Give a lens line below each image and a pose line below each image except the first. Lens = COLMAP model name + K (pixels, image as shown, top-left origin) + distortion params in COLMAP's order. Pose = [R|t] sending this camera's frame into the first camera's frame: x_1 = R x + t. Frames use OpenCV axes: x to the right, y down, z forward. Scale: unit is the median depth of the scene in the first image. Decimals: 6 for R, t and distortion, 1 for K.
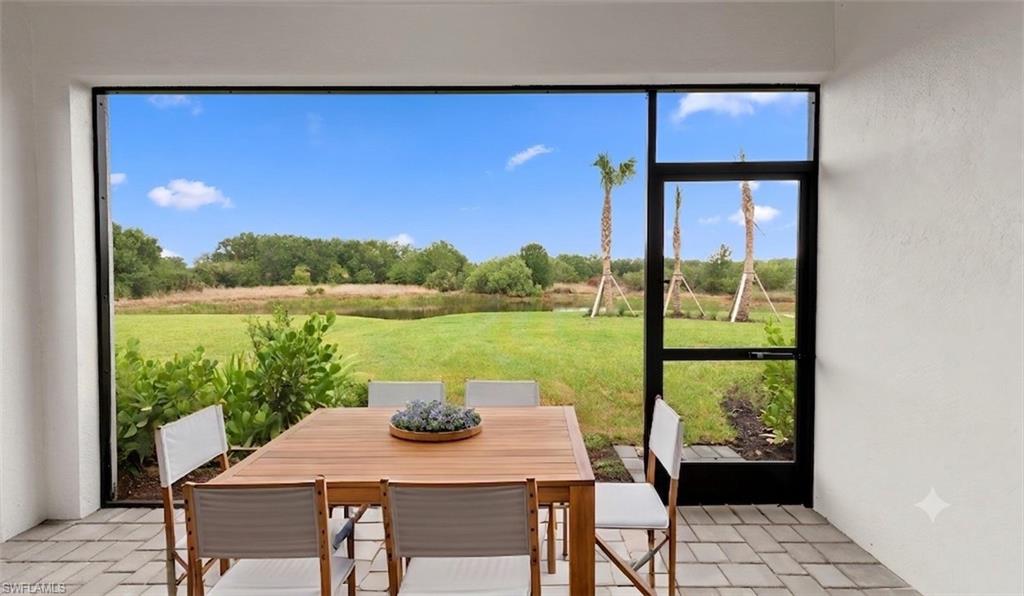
lens RADIAL K [[407.3, 0, 515.2], [0, 407.3, 285.4], [0, 0, 1]] dist [0.007866, -0.000082]
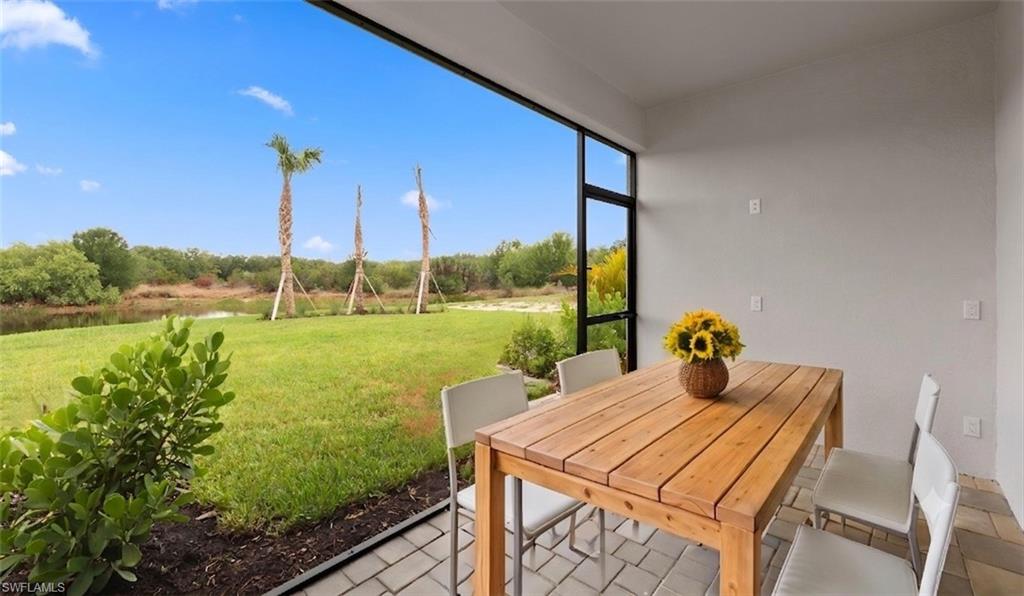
lens RADIAL K [[414.2, 0, 509.8], [0, 414.2, 268.4], [0, 0, 1]] dist [0.000605, -0.000024]
pose [[0.654838, 0.015587, 0.755608, -0.136119], [0.015632, 0.999294, -0.034161, 0.005339], [-0.755608, 0.034182, 0.654132, 0.043917]]
